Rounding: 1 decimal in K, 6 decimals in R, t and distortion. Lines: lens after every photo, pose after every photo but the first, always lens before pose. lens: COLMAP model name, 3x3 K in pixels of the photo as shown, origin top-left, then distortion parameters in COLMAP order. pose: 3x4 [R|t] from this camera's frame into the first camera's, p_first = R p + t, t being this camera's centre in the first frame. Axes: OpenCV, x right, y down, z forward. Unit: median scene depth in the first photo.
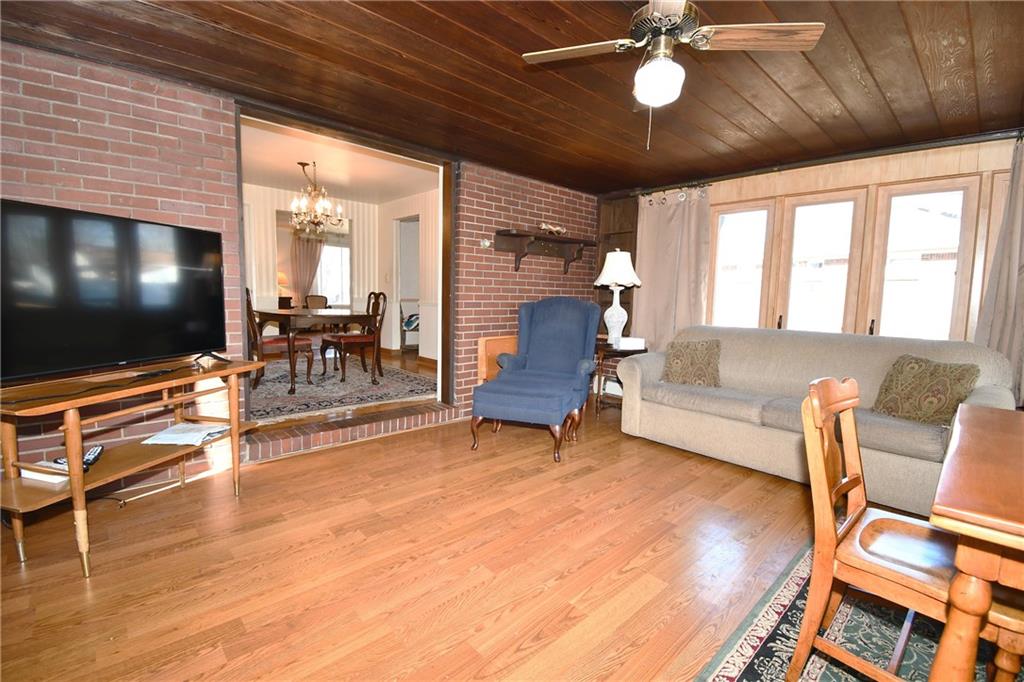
lens RADIAL K [[450.9, 0, 501.7], [0, 450.9, 337.9], [0, 0, 1]] dist [0.020026, -0.025213]
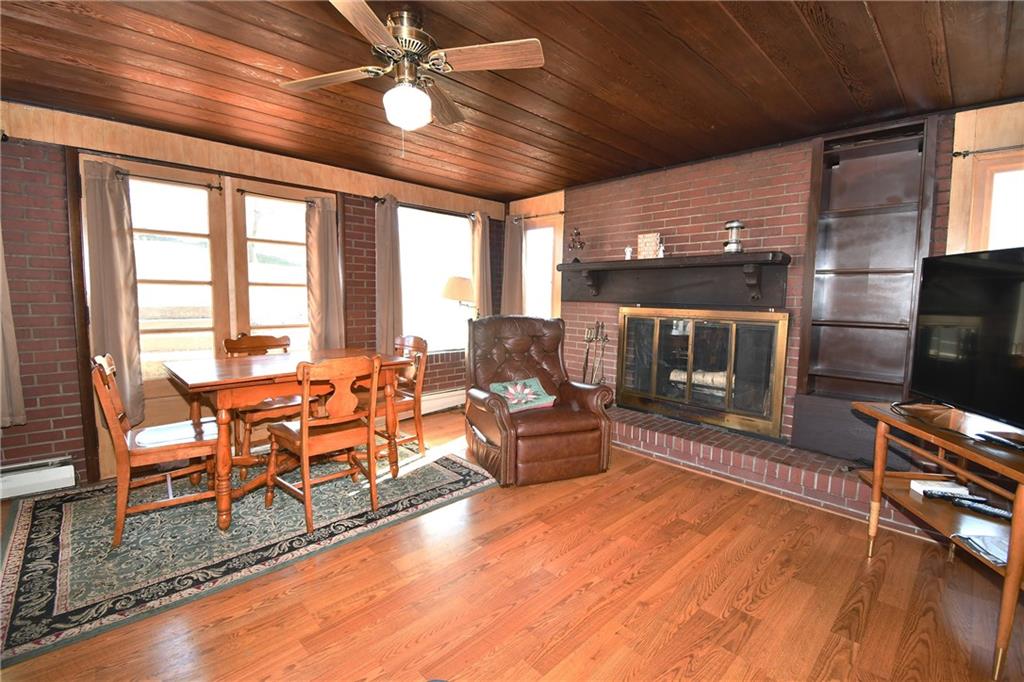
lens RADIAL K [[450.9, 0, 501.7], [0, 450.9, 337.9], [0, 0, 1]] dist [0.020026, -0.025213]
pose [[-0.999102, -0.035719, -0.022788, 0.112409], [-0.039517, 0.979575, 0.197156, -0.210014], [0.015280, 0.197880, -0.980107, 1.689432]]
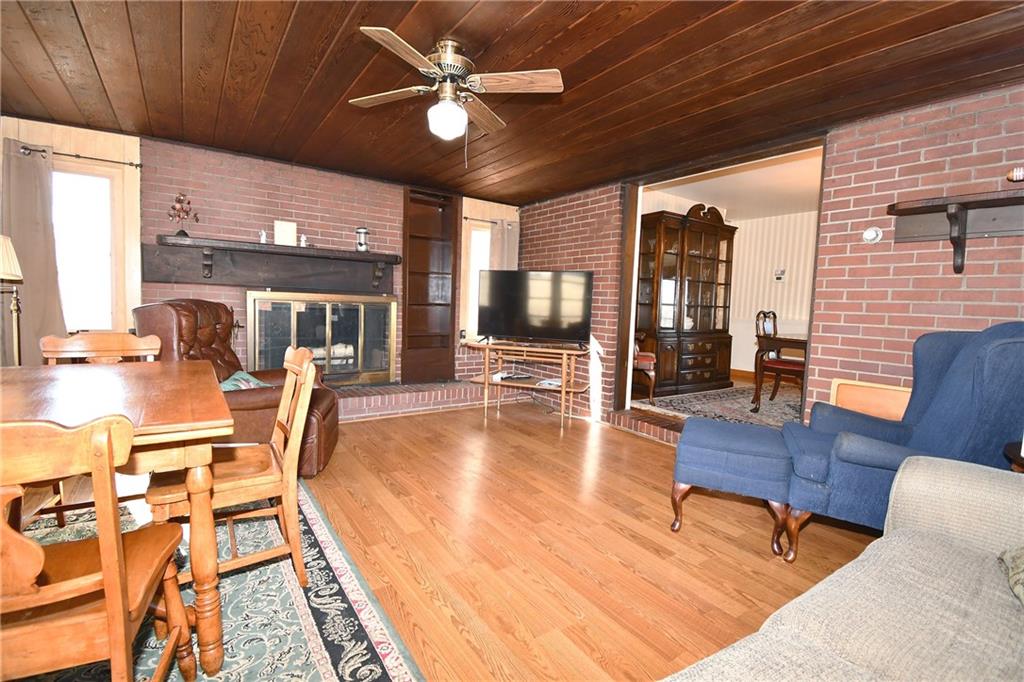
lens RADIAL K [[460.4, 0, 518.3], [0, 460.4, 337.5], [0, 0, 1]] dist [0.032972, -0.027219]
pose [[-0.113415, 0.047645, -0.992405, 1.276490], [-0.139297, 0.988221, 0.063364, -0.072624], [0.983734, 0.145425, -0.105443, 1.124961]]
